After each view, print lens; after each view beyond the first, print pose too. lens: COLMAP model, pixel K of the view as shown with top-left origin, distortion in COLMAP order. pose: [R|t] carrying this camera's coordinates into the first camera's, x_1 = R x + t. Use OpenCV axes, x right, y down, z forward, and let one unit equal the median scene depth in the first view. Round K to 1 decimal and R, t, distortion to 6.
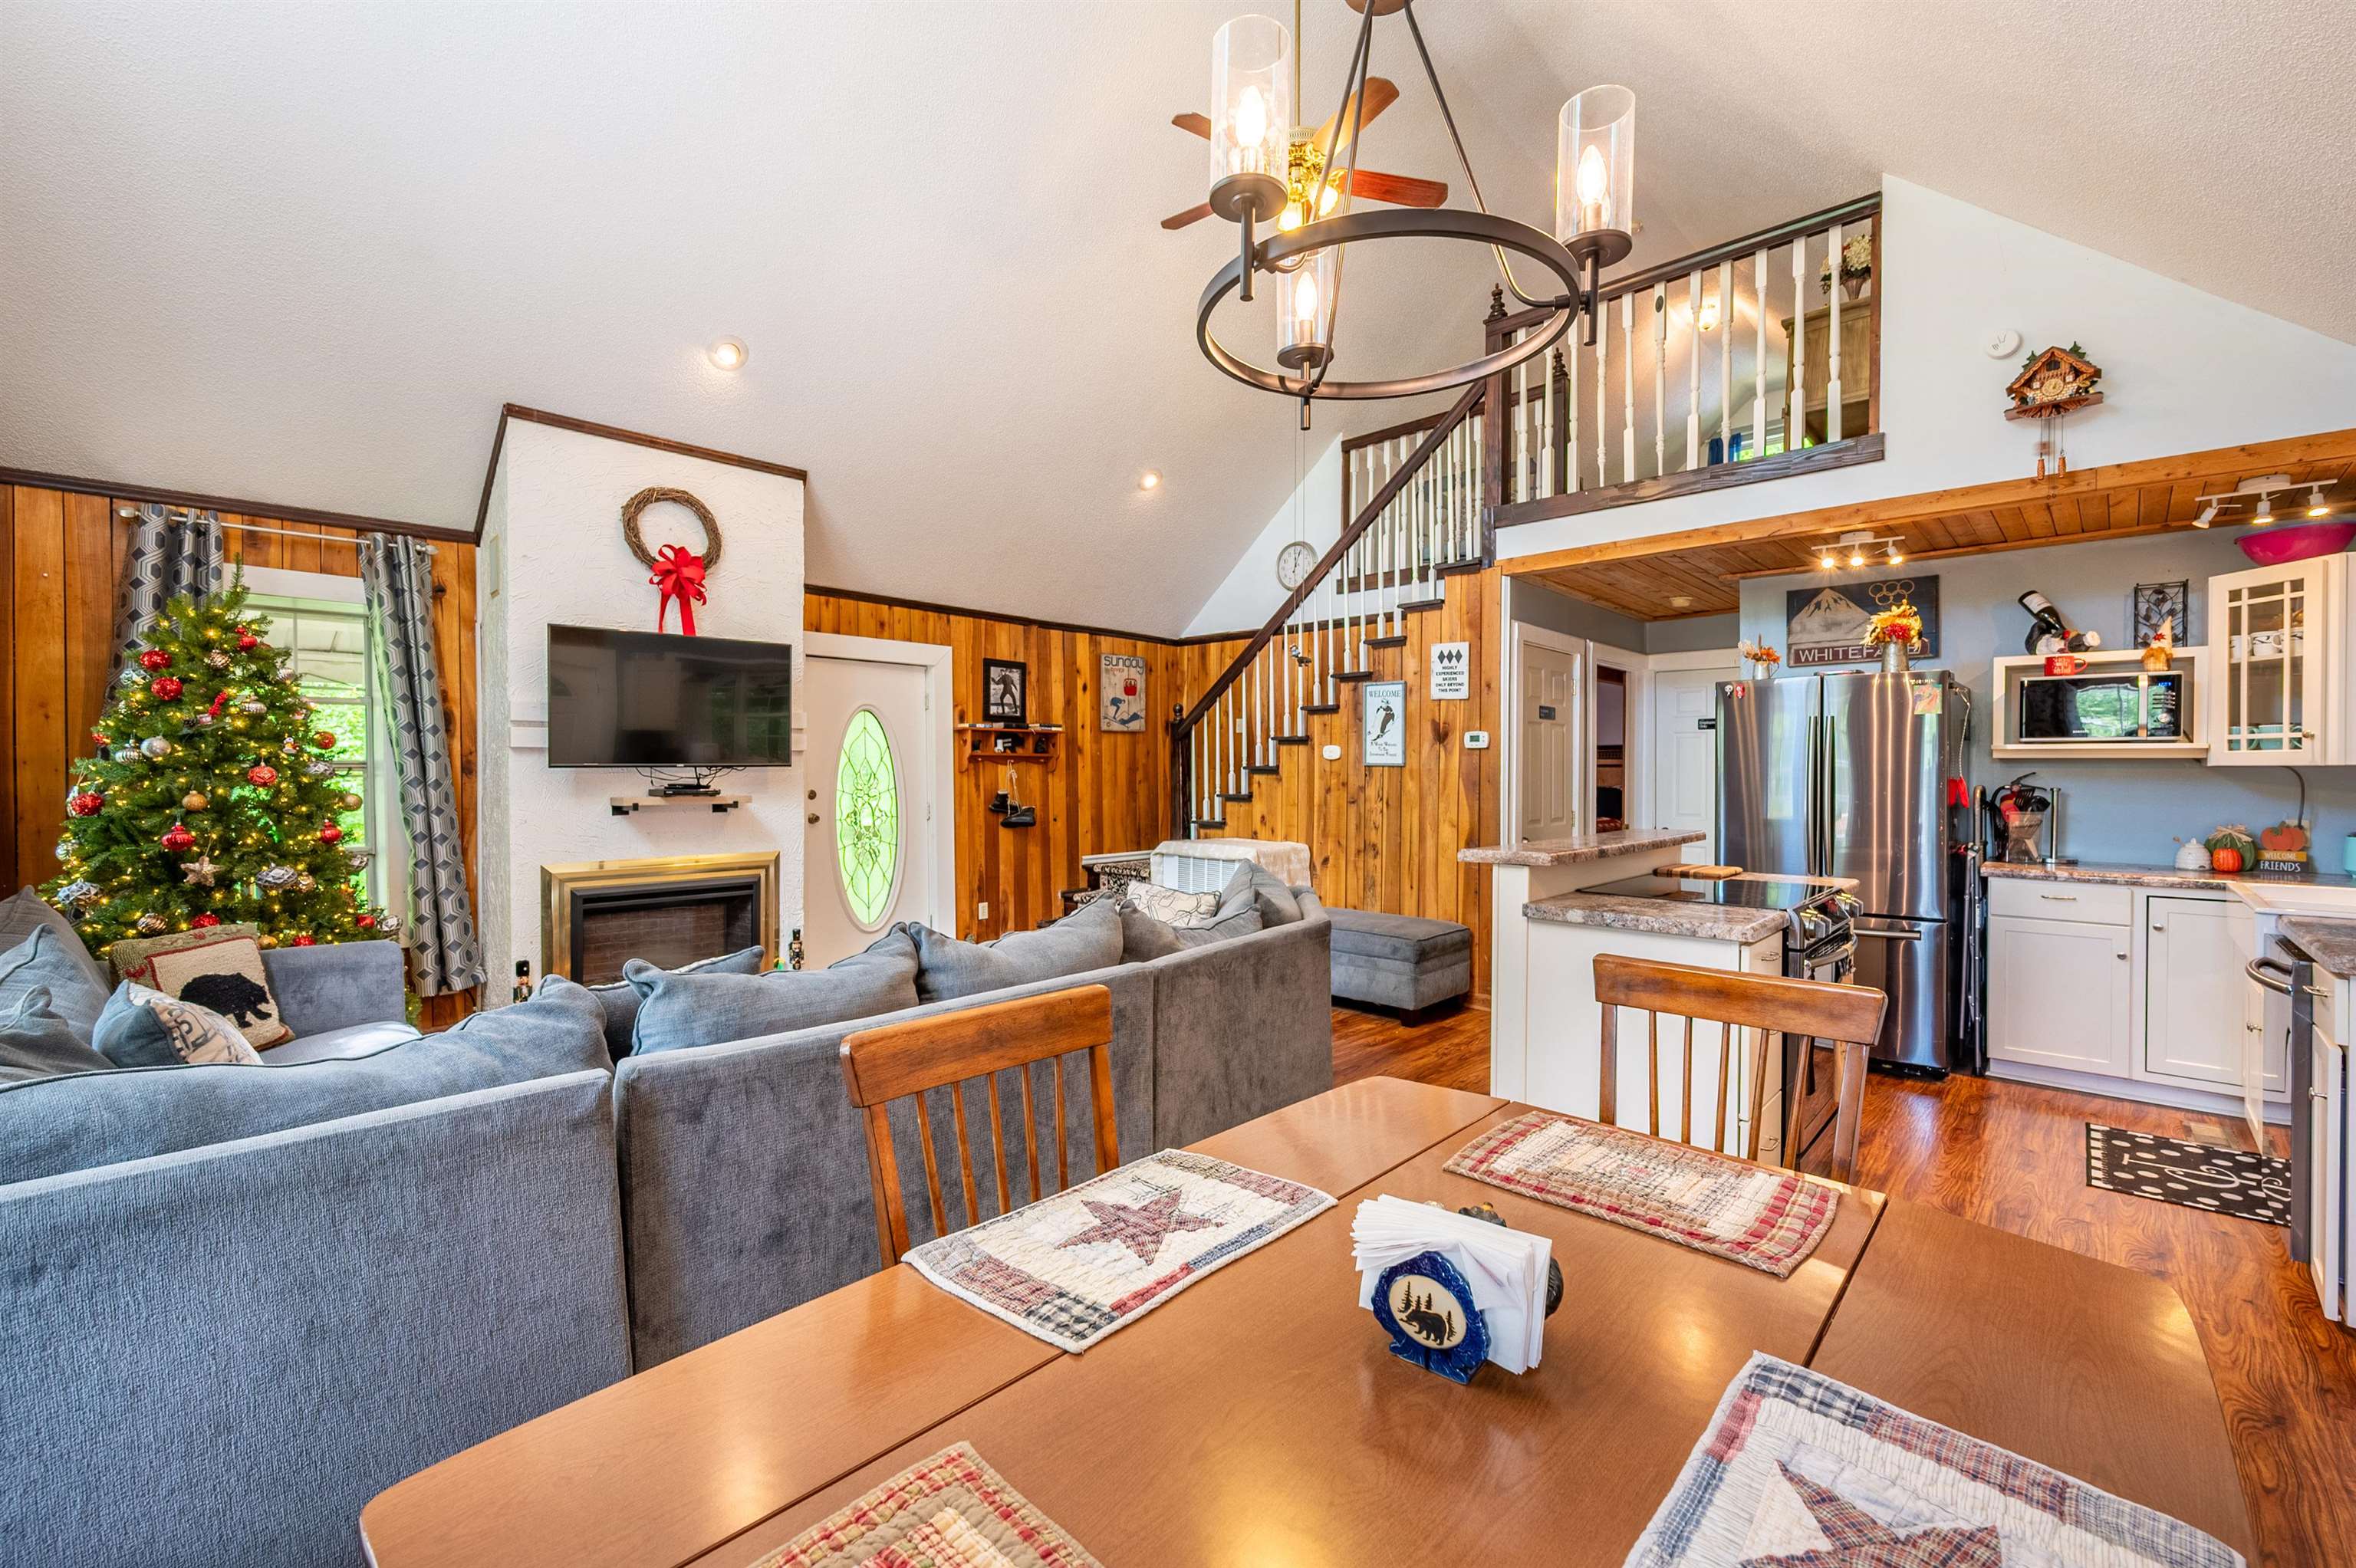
lens RADIAL K [[974.9, 0, 1203.5], [0, 974.9, 777.7], [0, 0, 1]] dist [-0.000635, -0.000489]
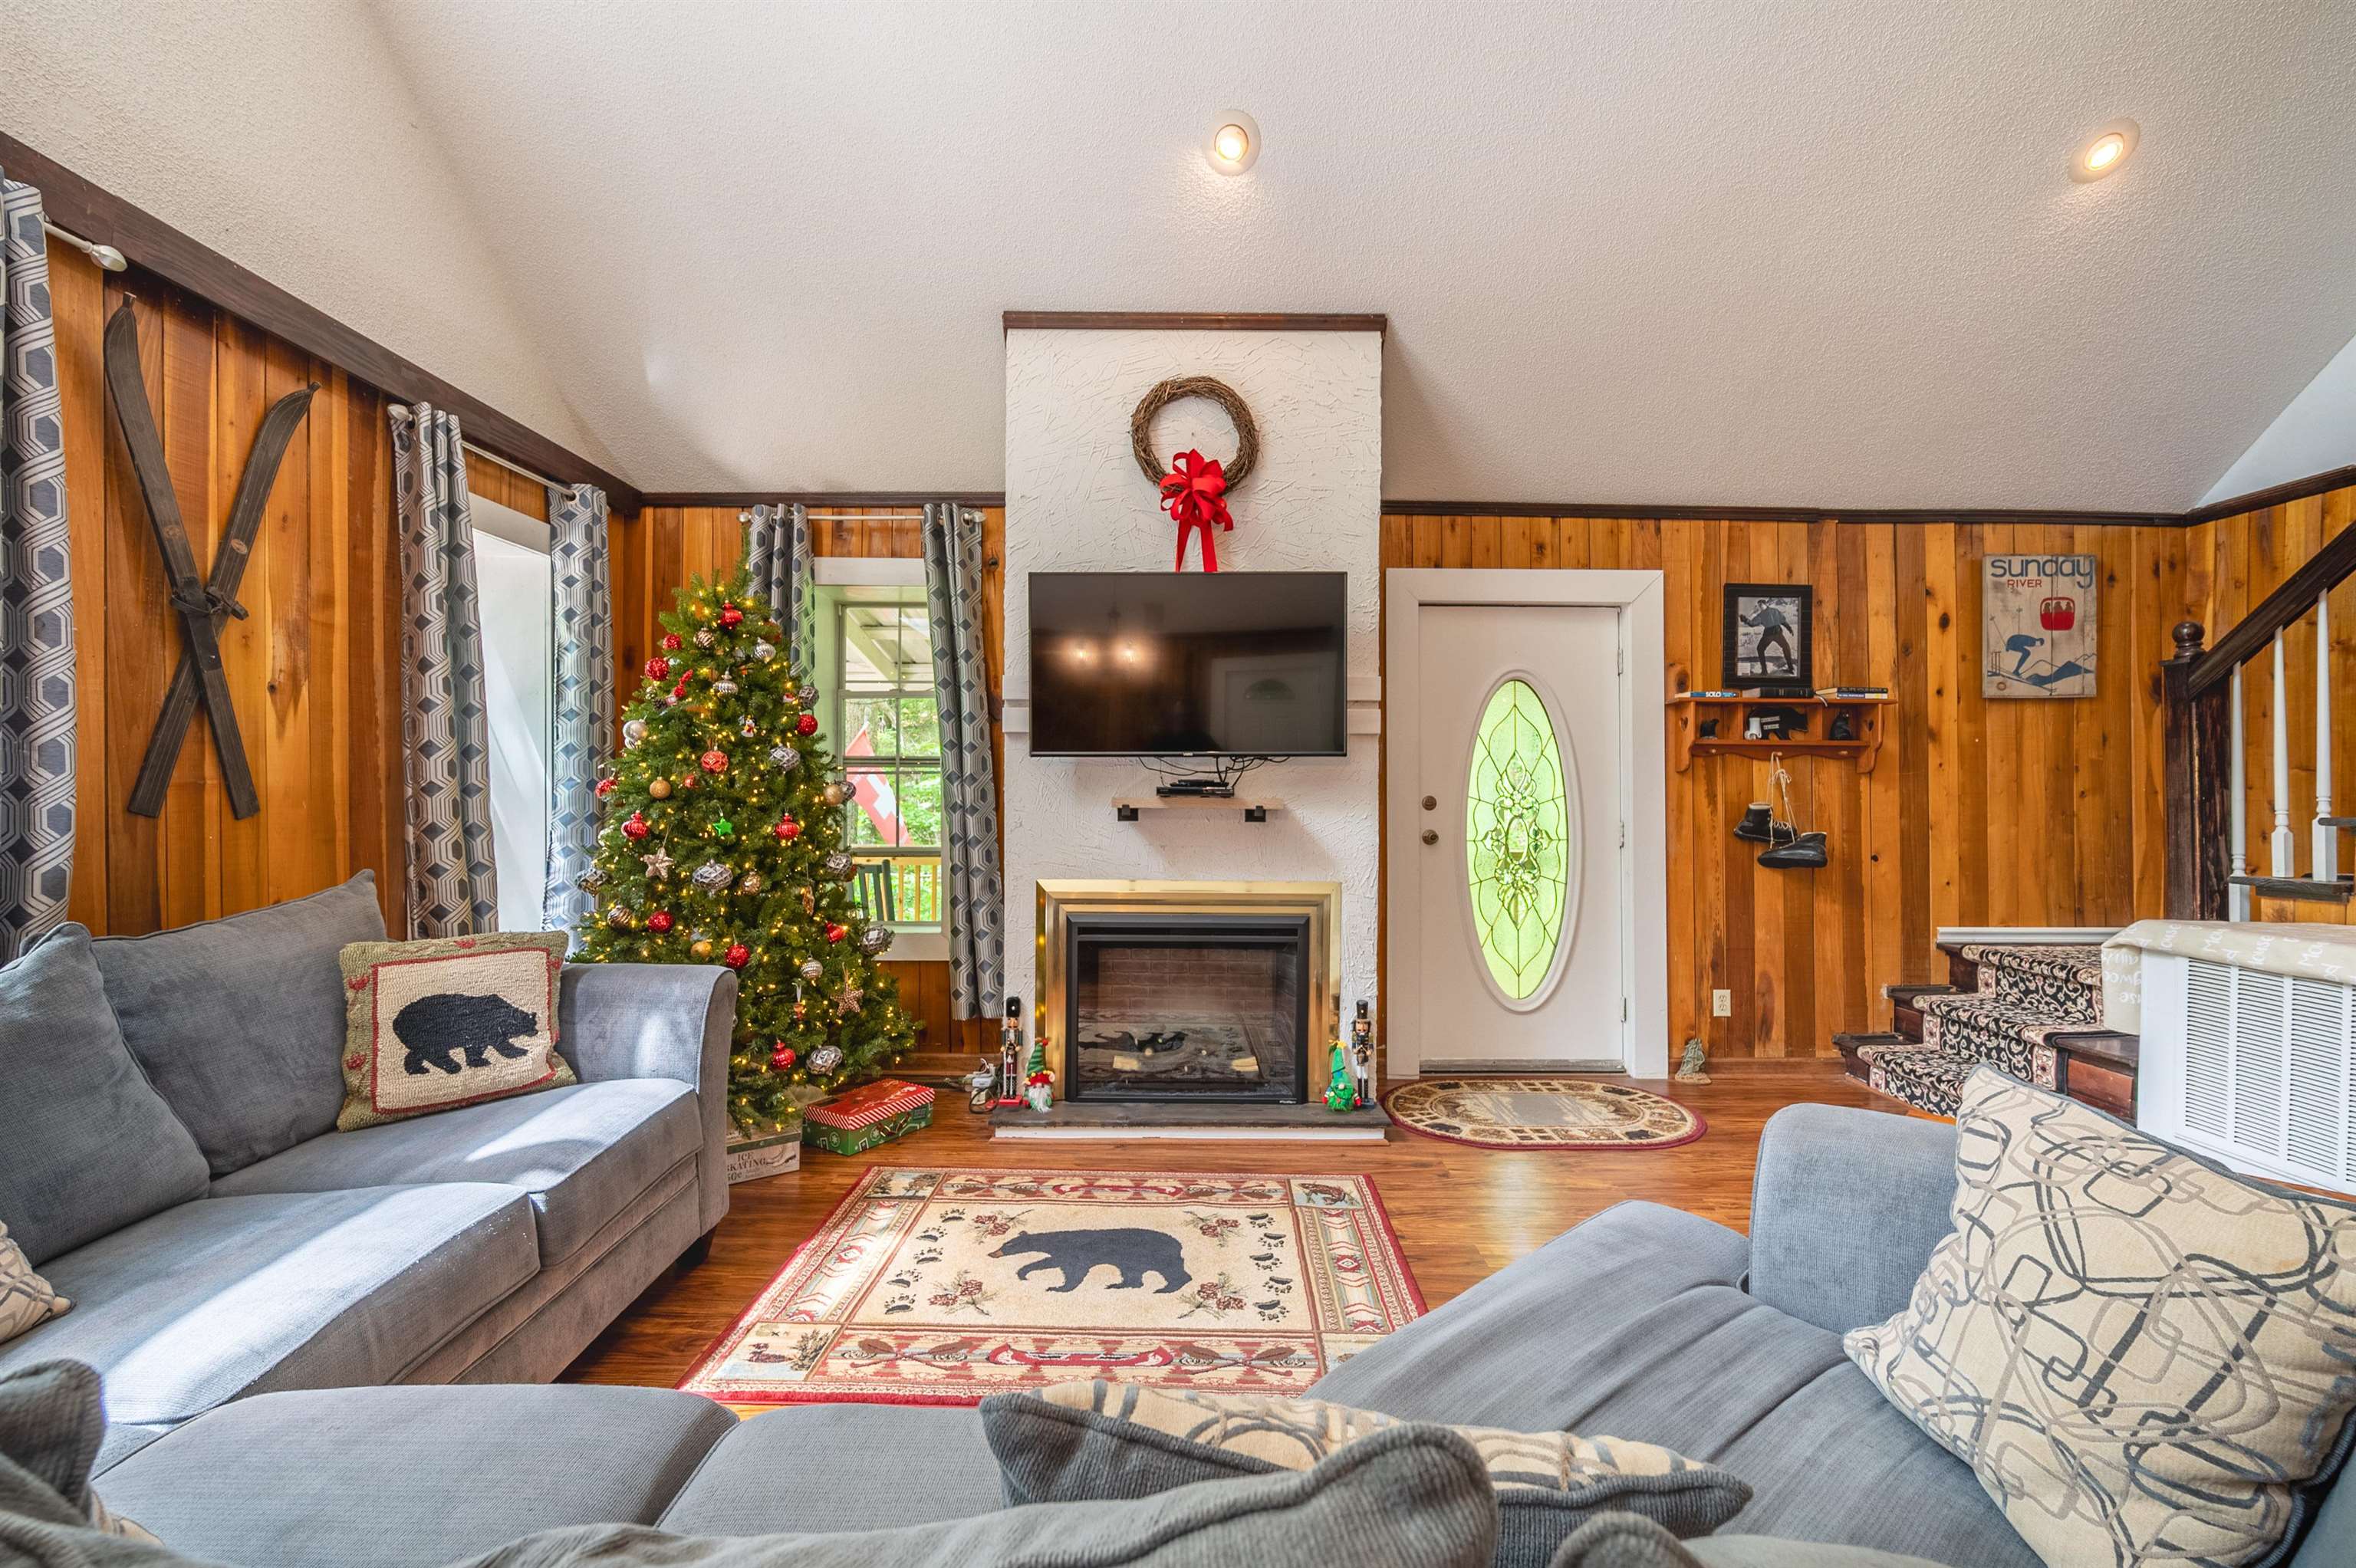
lens RADIAL K [[974.9, 0, 1171.0], [0, 974.9, 786.1], [0, 0, 1]] dist [-0.000635, -0.000489]
pose [[0.673045, 0.000543, -0.739602, -0.014499], [-0.011279, 0.999891, -0.009530, 0.018237], [0.739516, 0.014756, 0.672977, 0.516884]]
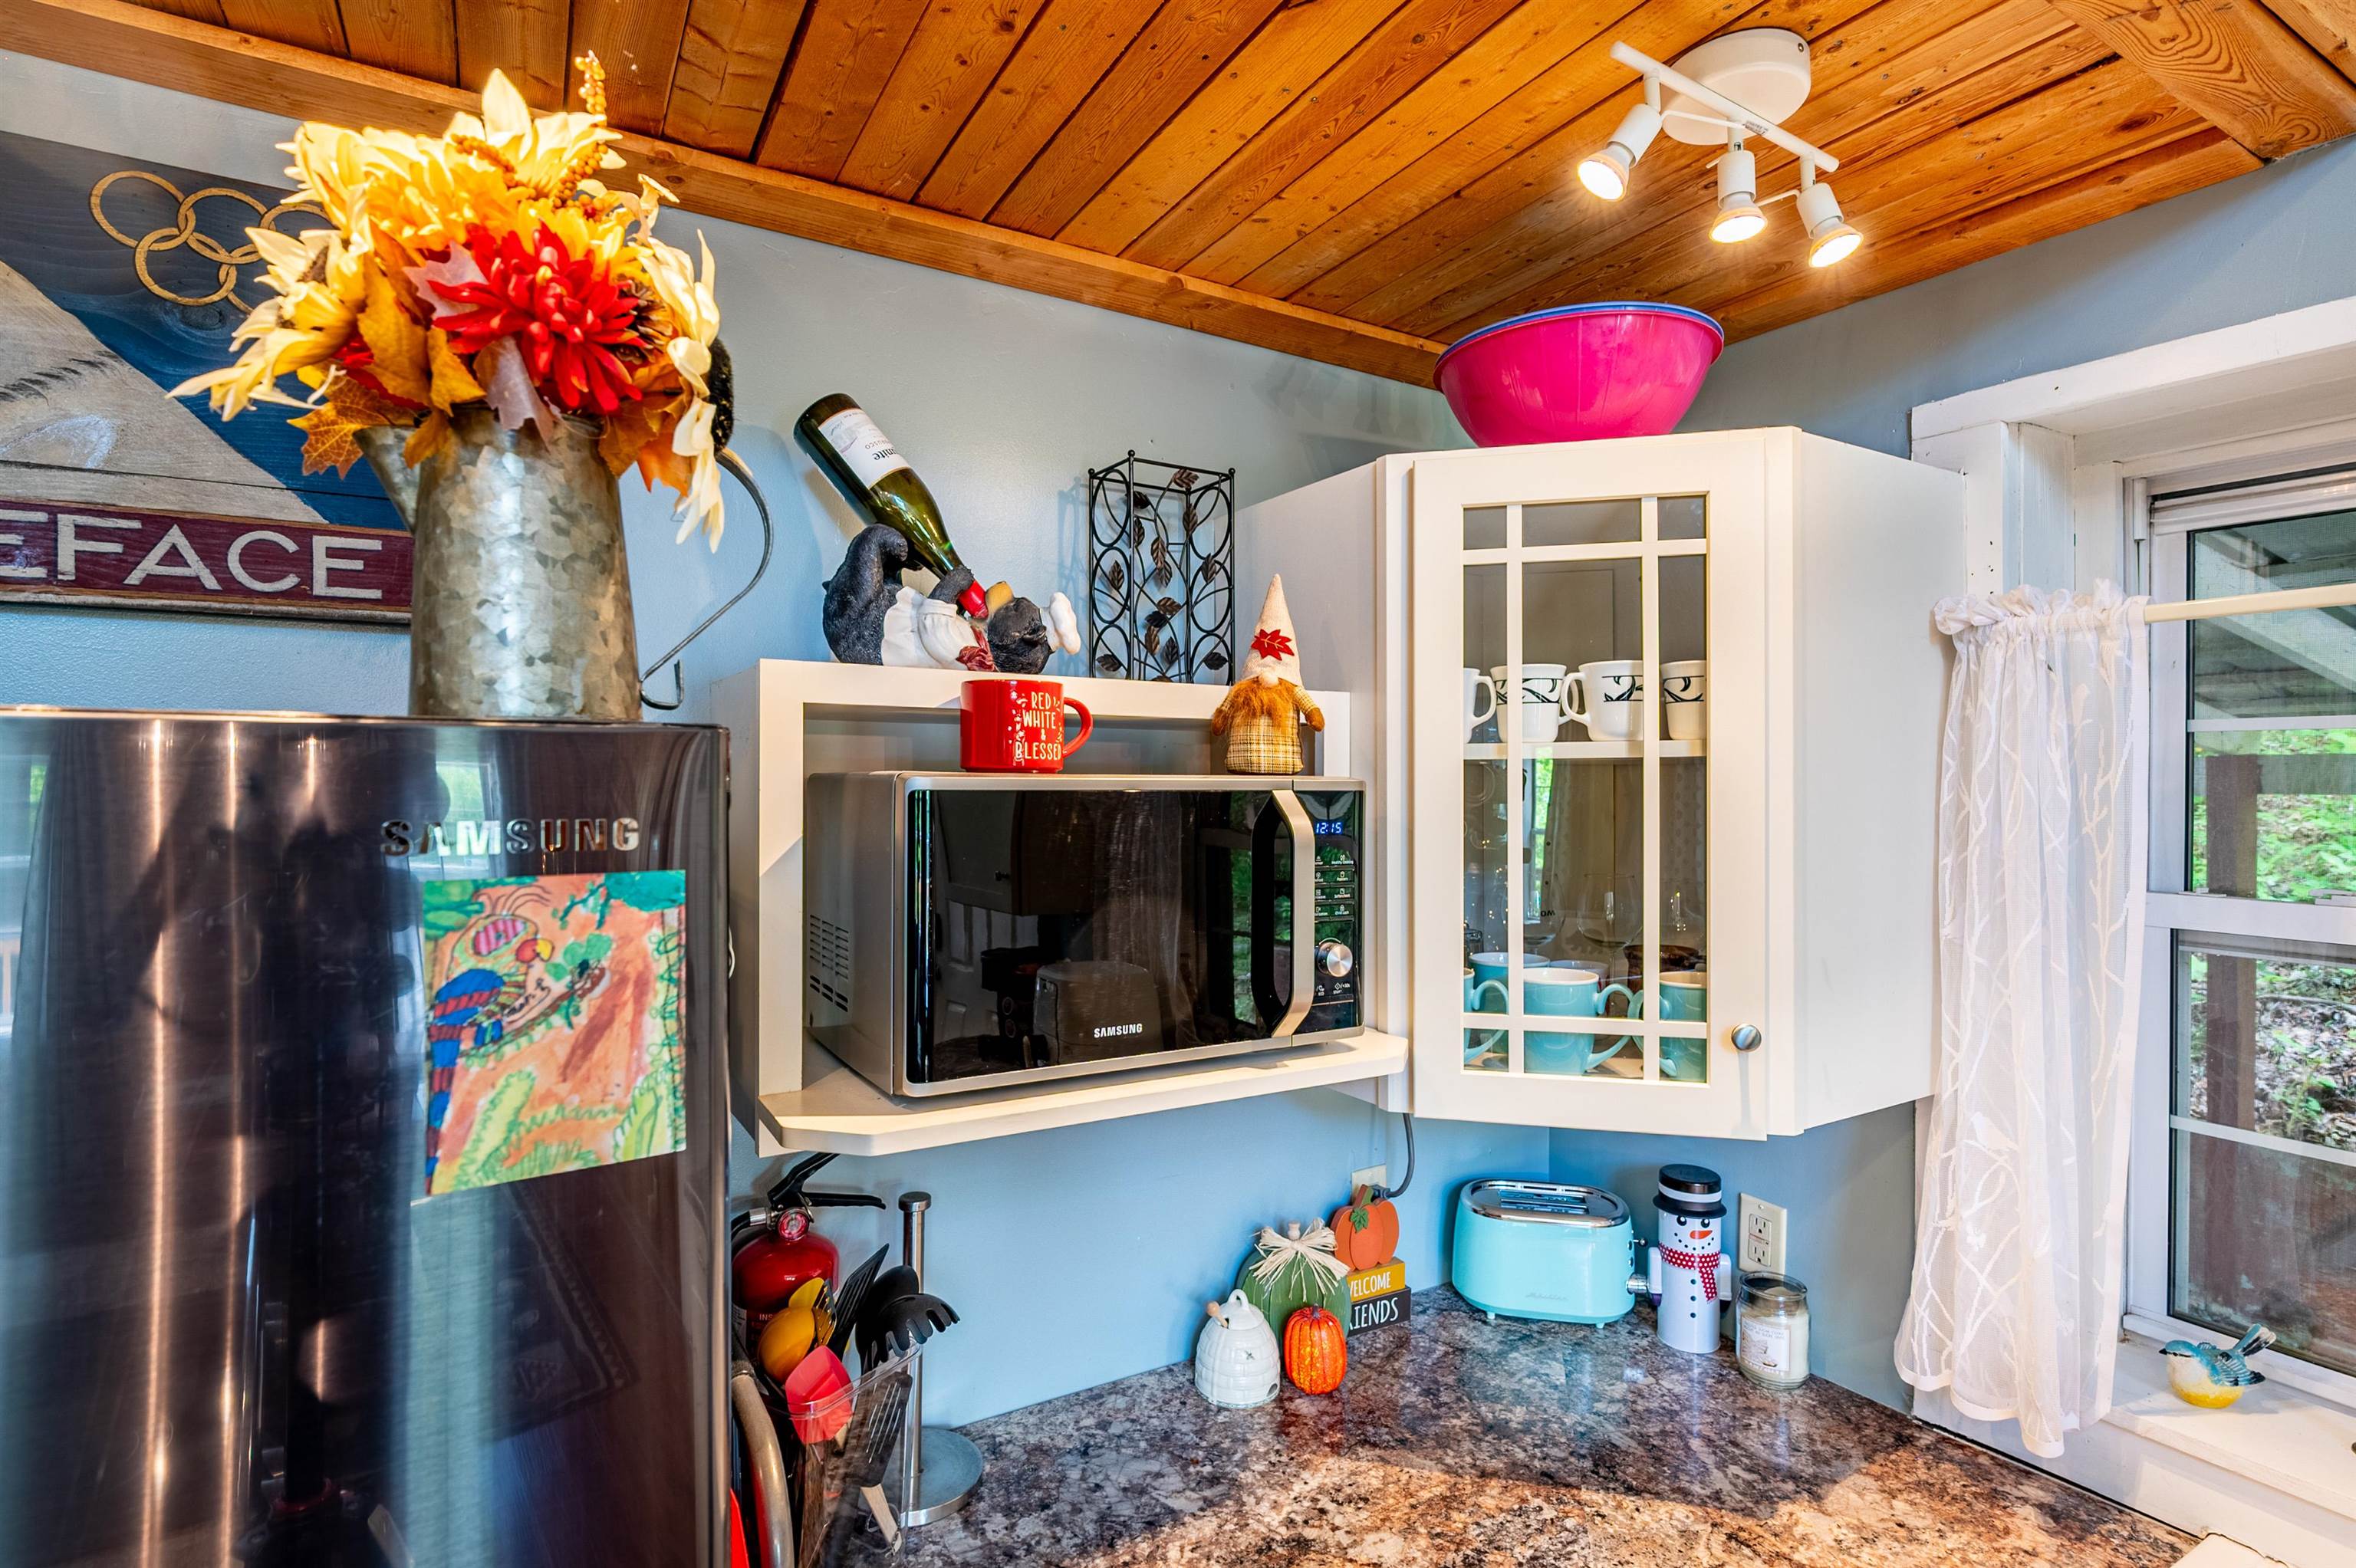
lens RADIAL K [[1178.1, 0, 1188.4], [0, 1178.1, 783.5], [0, 0, 1]] dist [-0.002058, -0.000088]
pose [[0.292285, -0.003221, 0.956326, 0.594423], [0.007502, 0.999971, 0.001076, -0.095346], [-0.956302, 0.006860, 0.292301, 0.830444]]
